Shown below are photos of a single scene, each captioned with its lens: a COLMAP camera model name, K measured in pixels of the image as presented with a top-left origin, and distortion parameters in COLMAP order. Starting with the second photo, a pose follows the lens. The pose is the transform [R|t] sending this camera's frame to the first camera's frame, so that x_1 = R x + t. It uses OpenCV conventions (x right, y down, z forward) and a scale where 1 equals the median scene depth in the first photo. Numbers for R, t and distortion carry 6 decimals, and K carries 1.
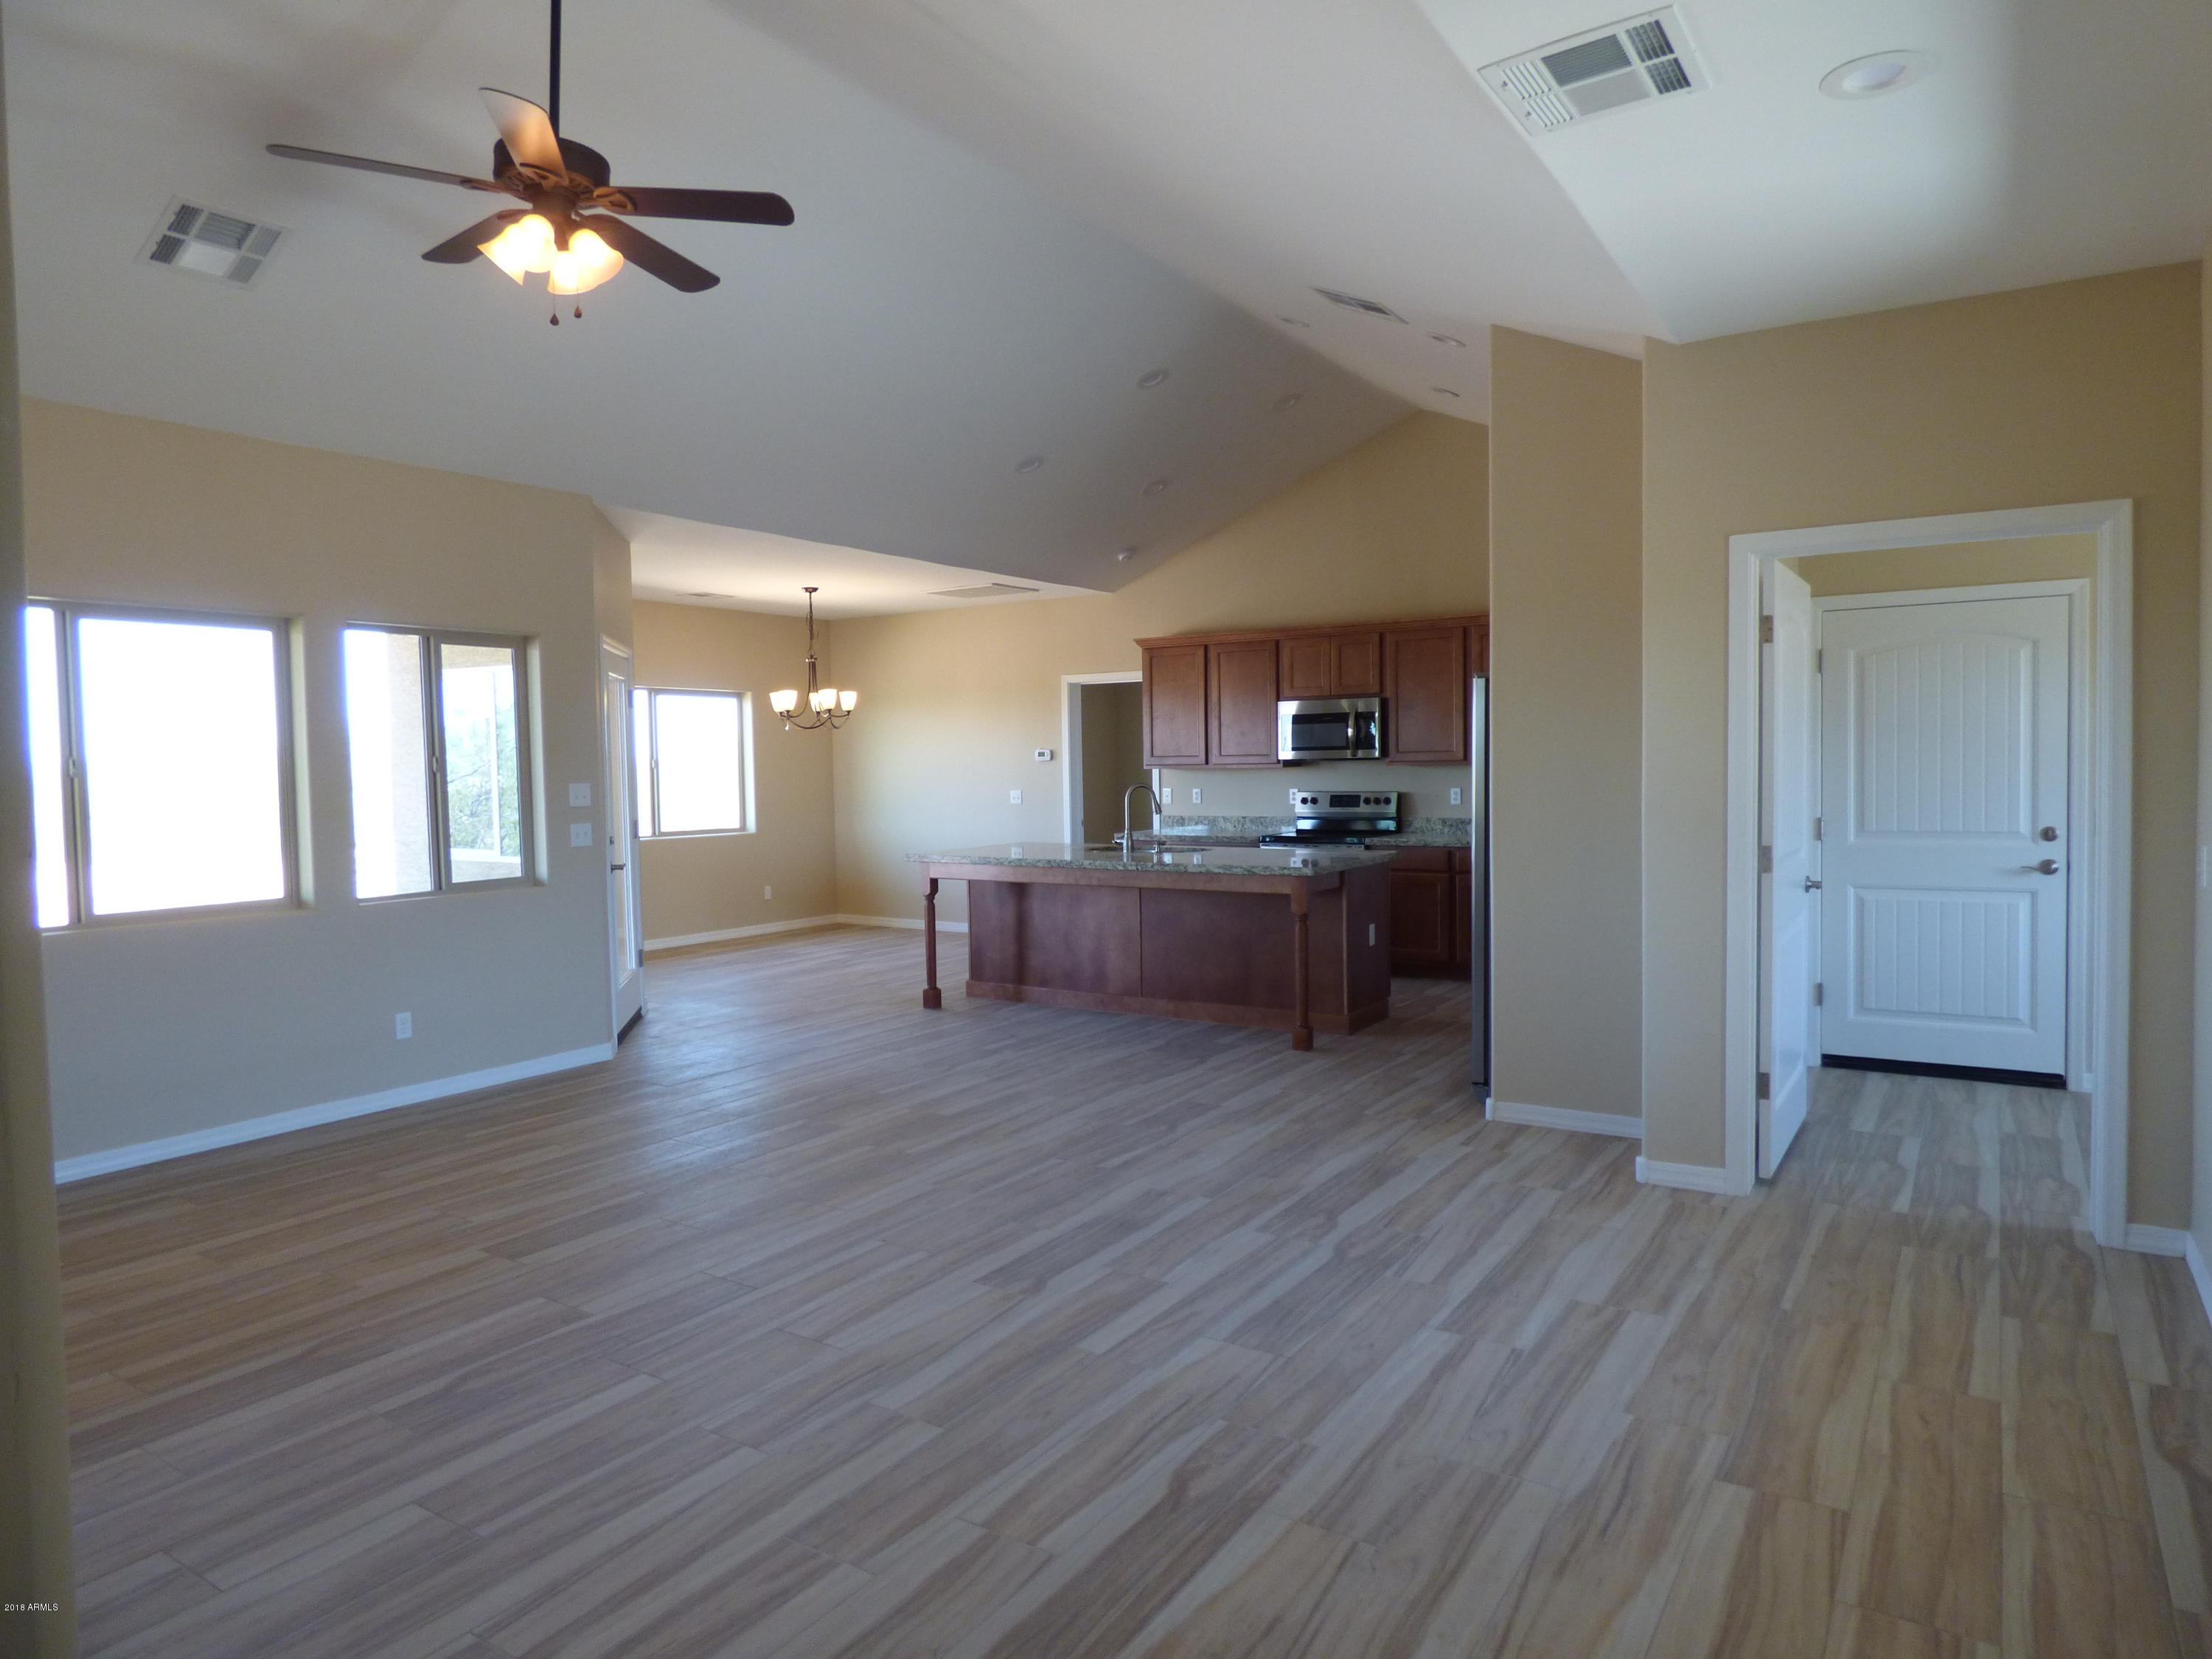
lens RADIAL K [[1368.6, 0, 1090.0], [0, 1368.6, 823.2], [0, 0, 1]] dist [0.002180, -0.001737]
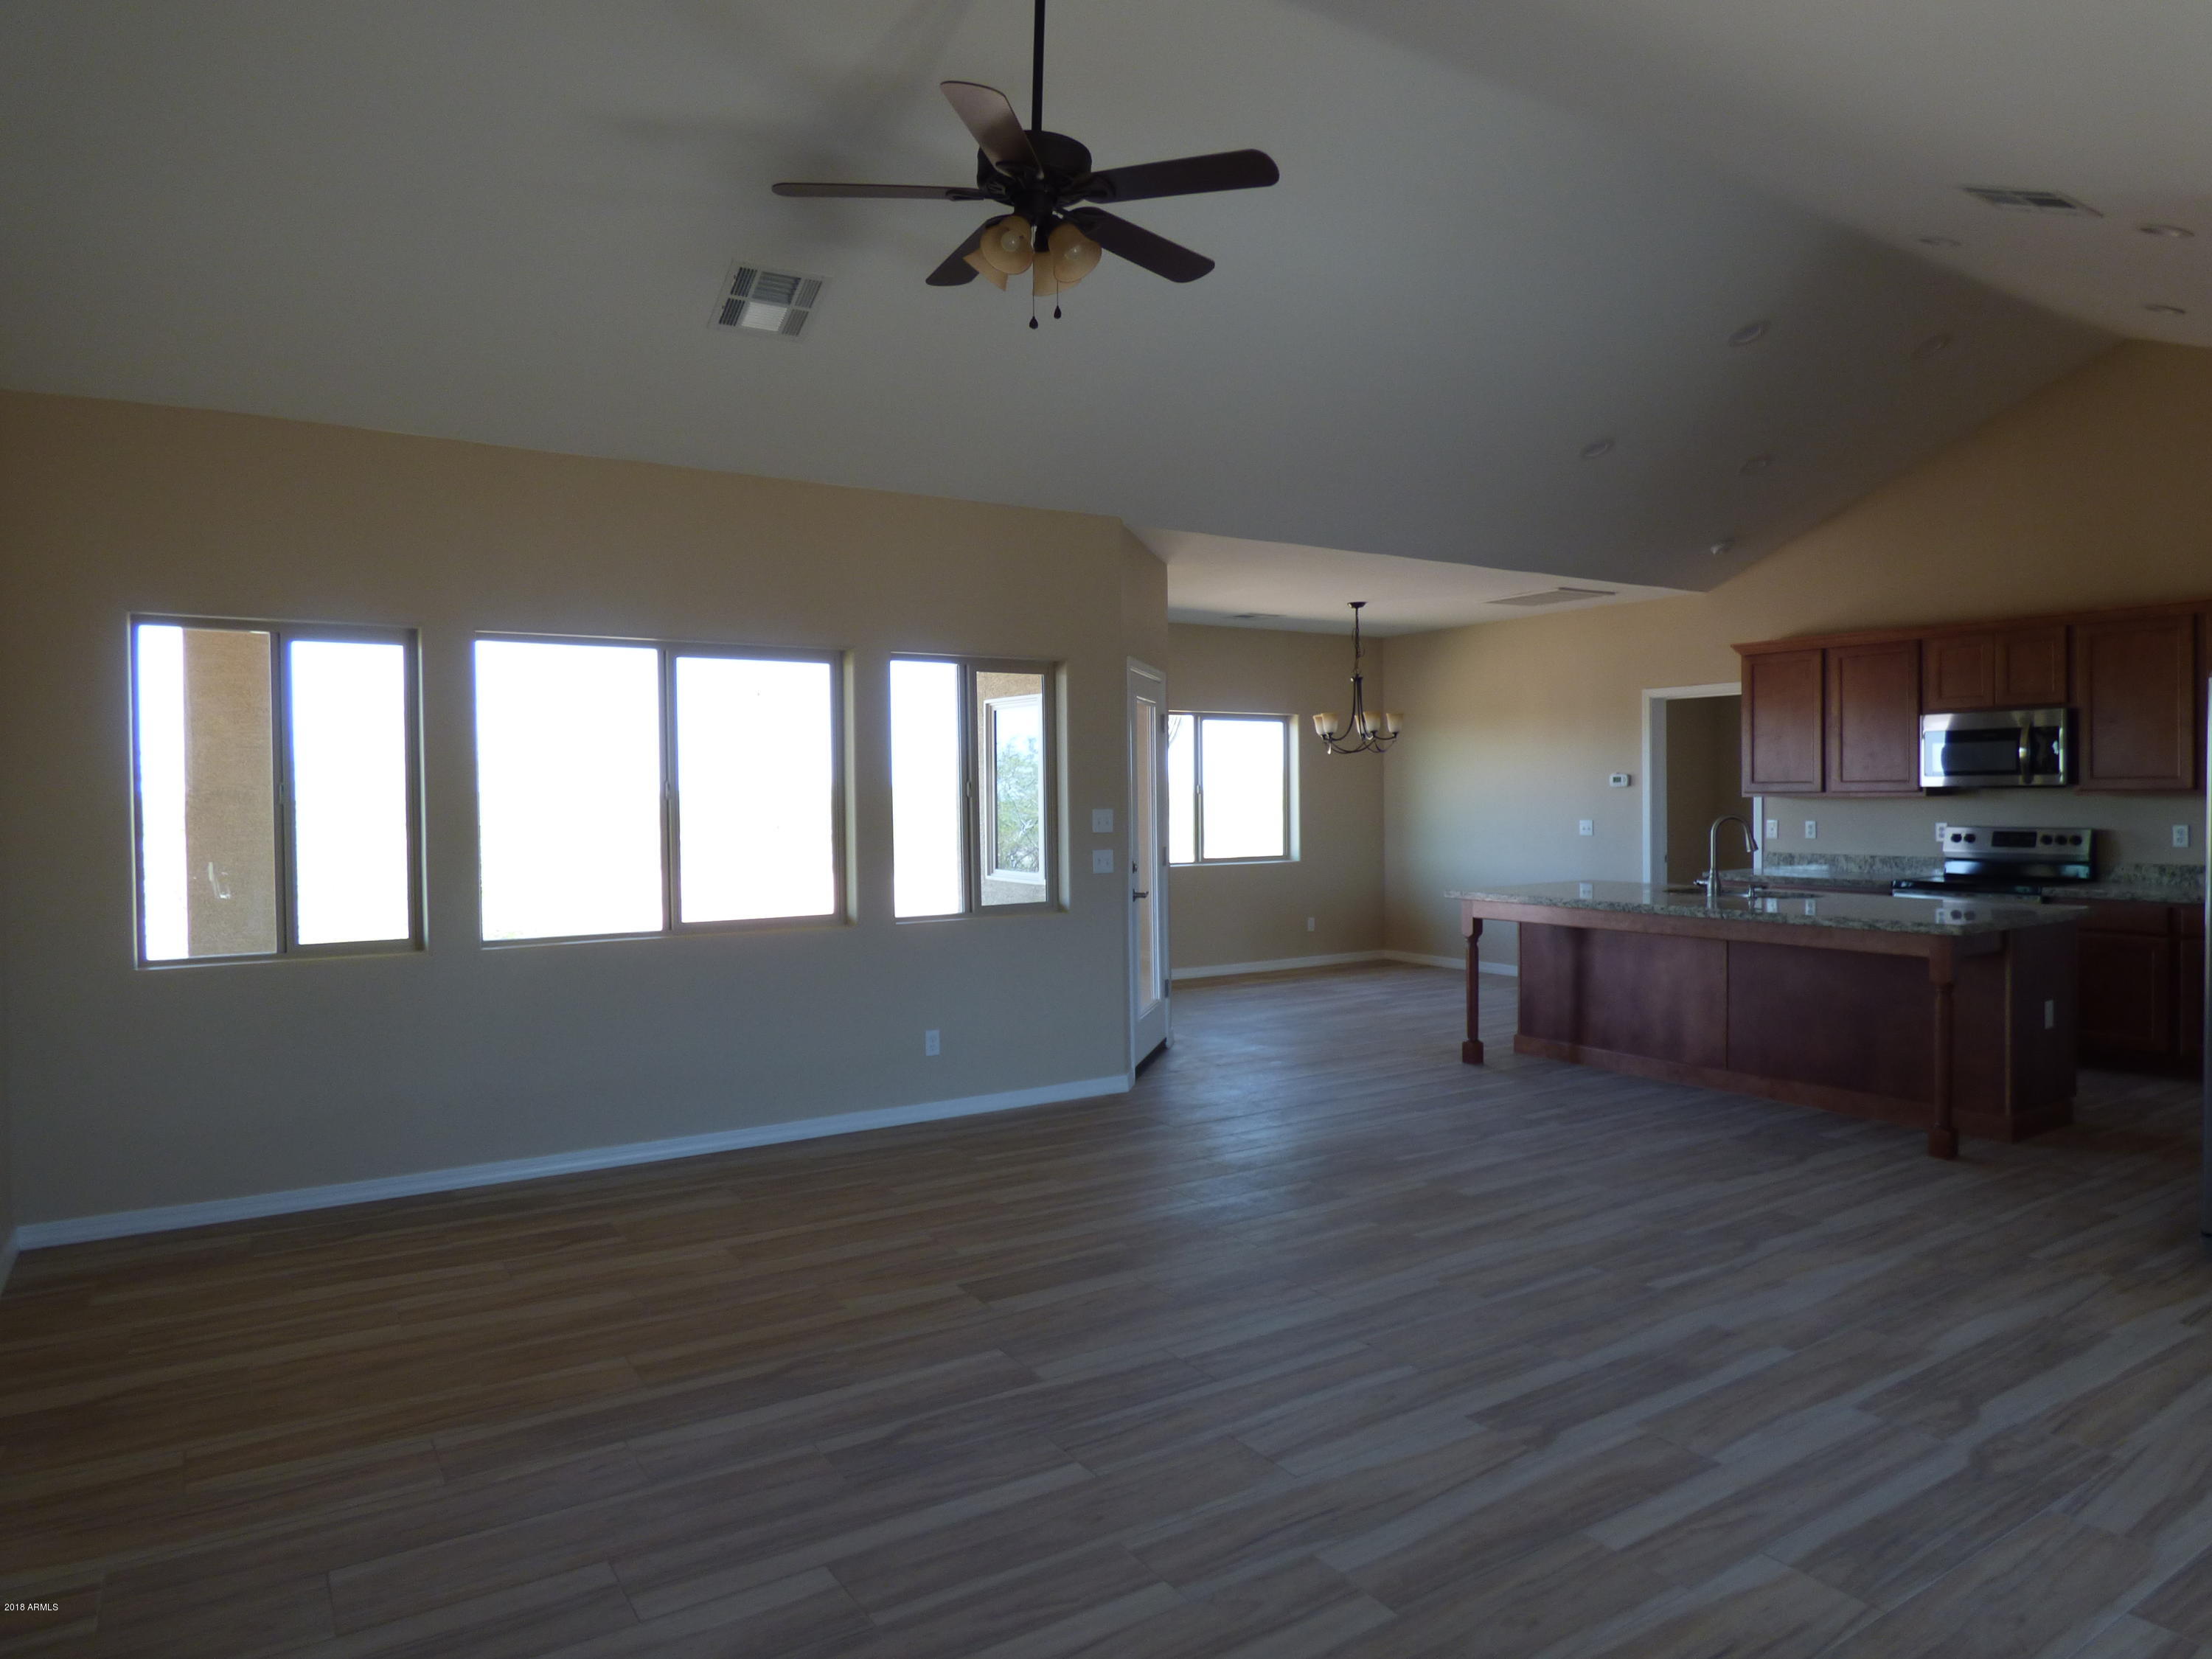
lens RADIAL K [[1396.1, 0, 1086.4], [0, 1396.1, 823.7], [0, 0, 1]] dist [-0.035271, 0.001088]
pose [[0.915176, 0.014090, -0.402809, 0.018525], [-0.021621, 0.999666, -0.014155, -0.003053], [0.402475, 0.021663, 0.915175, 0.069534]]
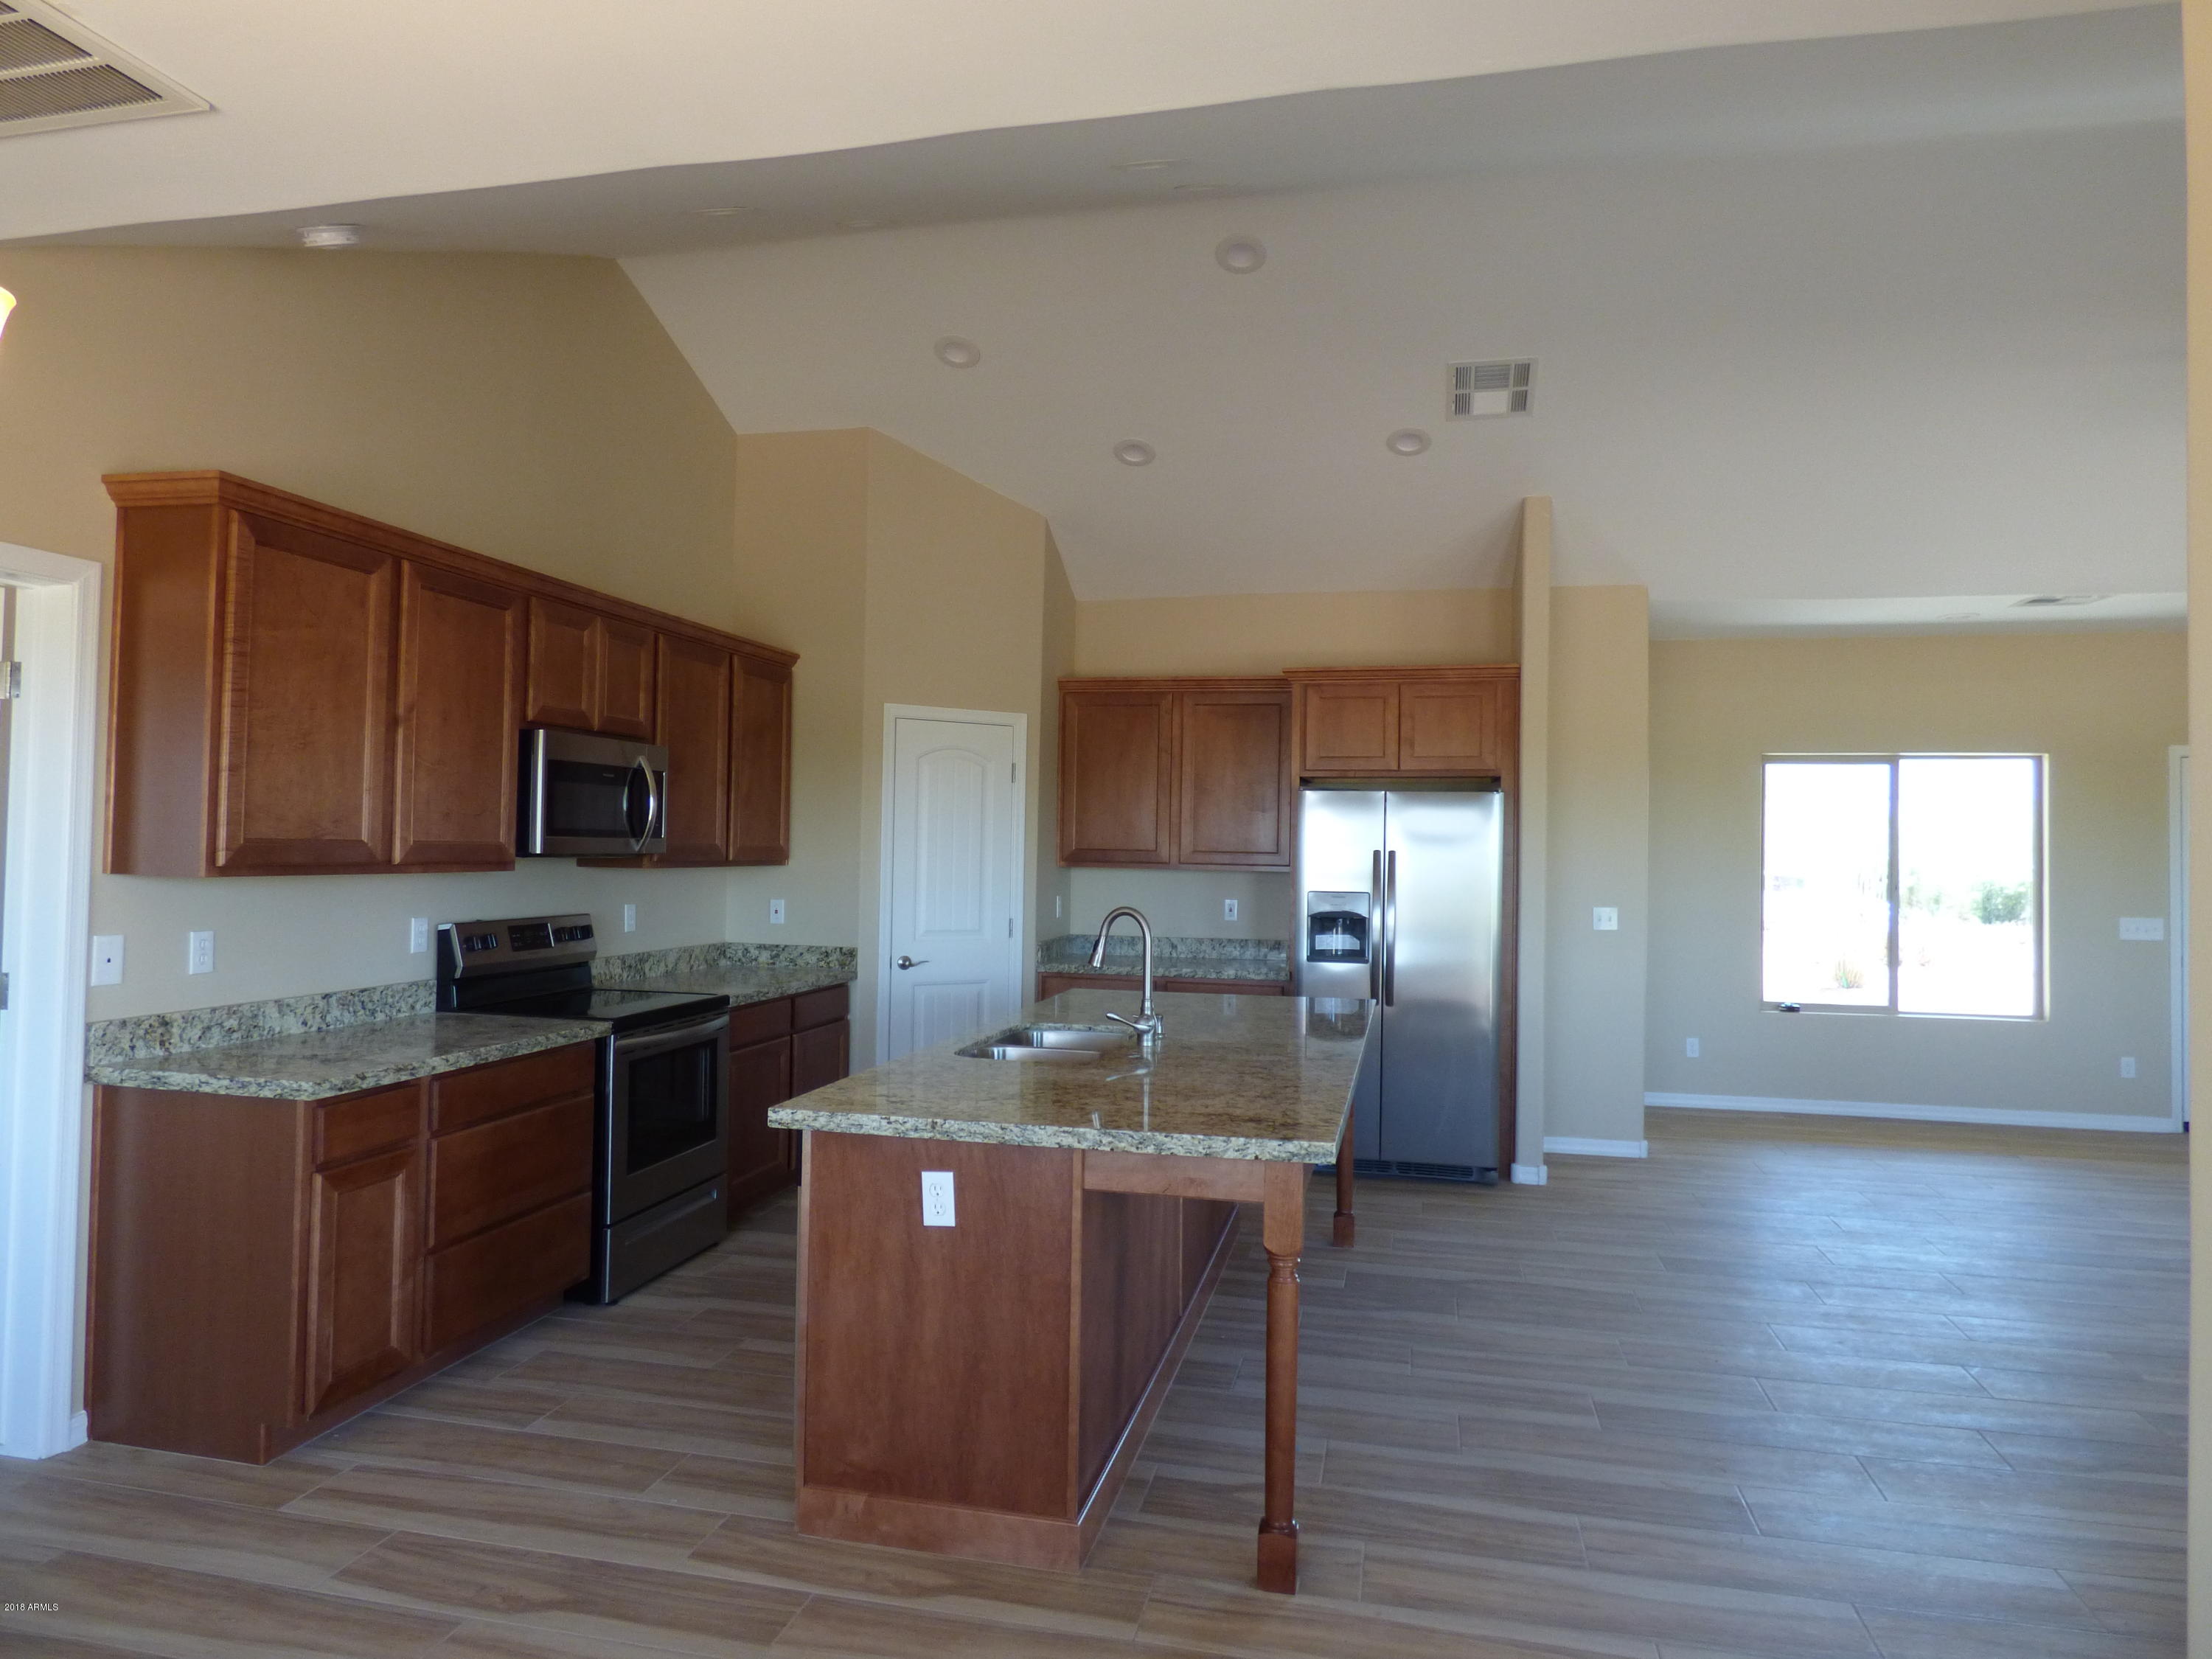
lens RADIAL K [[1332.3, 0, 1104.8], [0, 1332.3, 816.5], [0, 0, 1]] dist [-0.021682, 0.000119]
pose [[-0.361086, 0.032822, 0.931955, -0.432958], [0.031867, 0.999231, -0.022845, -0.053340], [-0.931988, 0.021450, -0.361854, 1.223703]]
